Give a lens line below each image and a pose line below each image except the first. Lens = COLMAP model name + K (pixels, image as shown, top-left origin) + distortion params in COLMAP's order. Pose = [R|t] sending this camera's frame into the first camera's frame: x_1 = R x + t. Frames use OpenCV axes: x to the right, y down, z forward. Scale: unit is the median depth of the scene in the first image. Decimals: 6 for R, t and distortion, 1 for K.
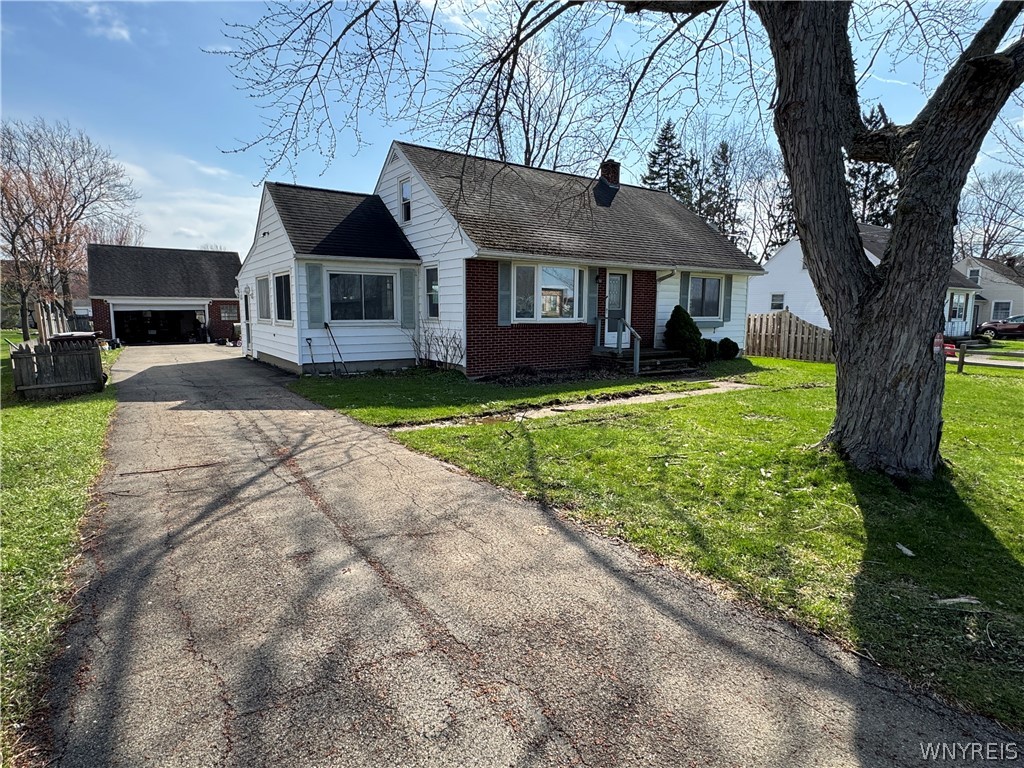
lens RADIAL K [[573.1, 0, 514.0], [0, 573.1, 383.9], [0, 0, 1]] dist [-0.004880, 0.001899]
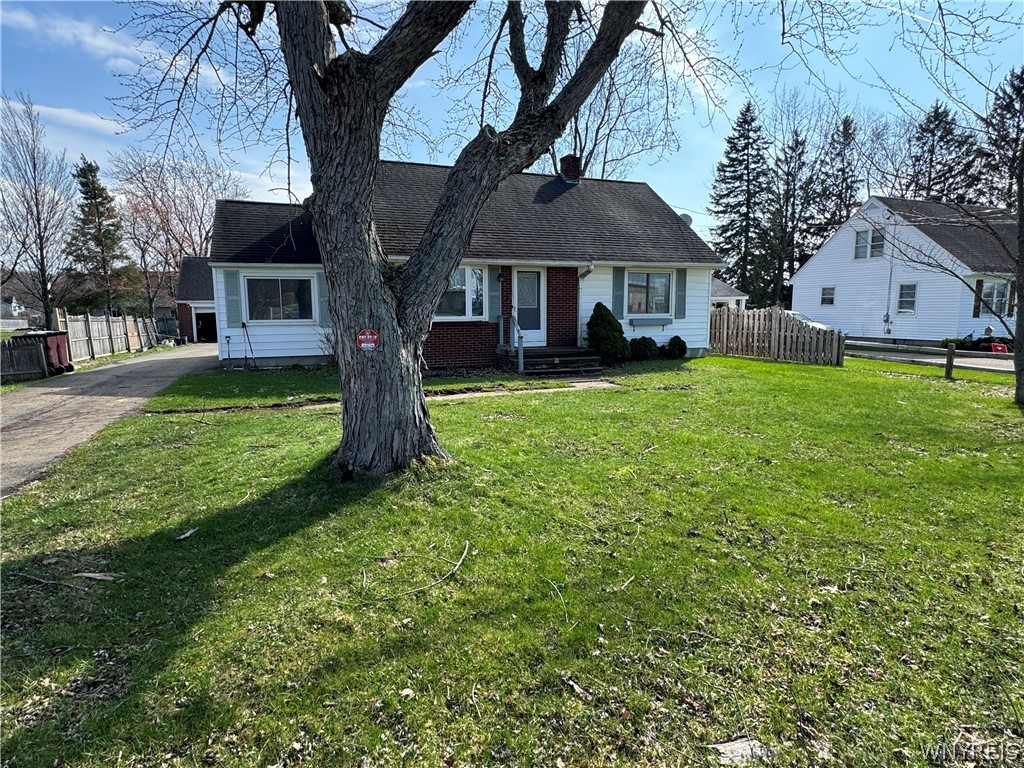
lens RADIAL K [[573.1, 0, 512.5], [0, 573.1, 380.2], [0, 0, 1]] dist [-0.004880, 0.001899]
pose [[0.969794, 0.019018, -0.243182, 0.385624], [-0.020006, 0.999799, -0.001593, -0.001479], [0.243102, 0.006410, 0.969979, 0.029179]]
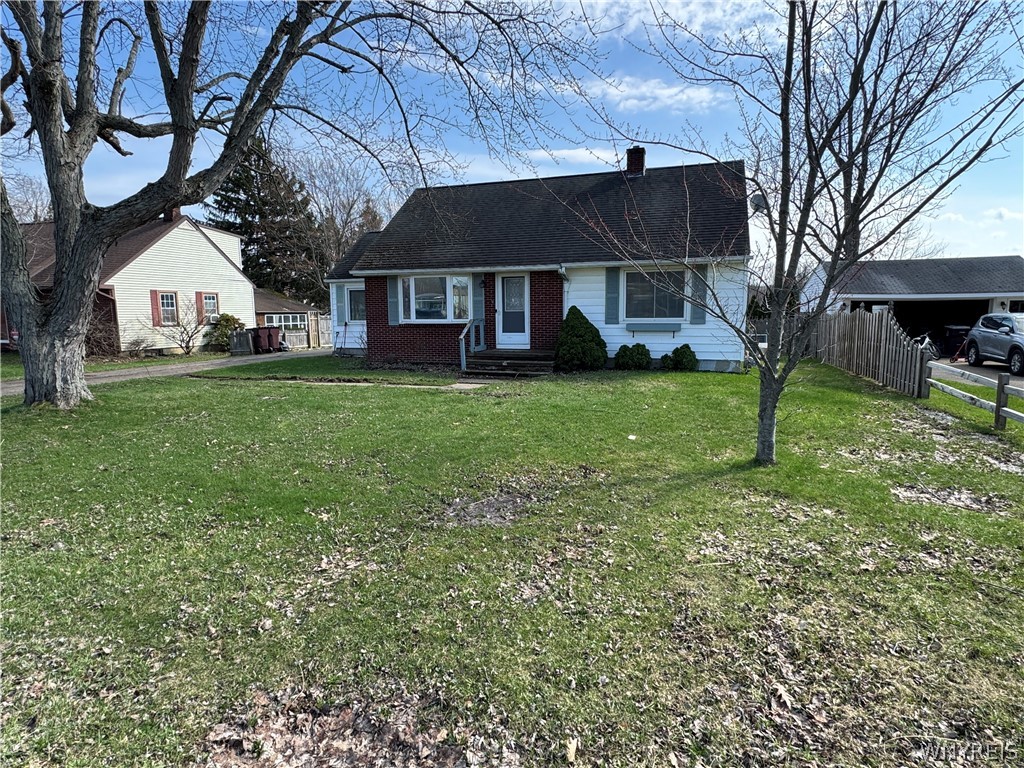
lens RADIAL K [[573.1, 0, 511.9], [0, 573.1, 387.0], [0, 0, 1]] dist [-0.004880, 0.001899]
pose [[0.583567, 0.097396, -0.806203, 0.998555], [-0.093871, 0.994217, 0.052161, -0.046094], [0.806621, 0.045239, 0.589335, 0.382119]]
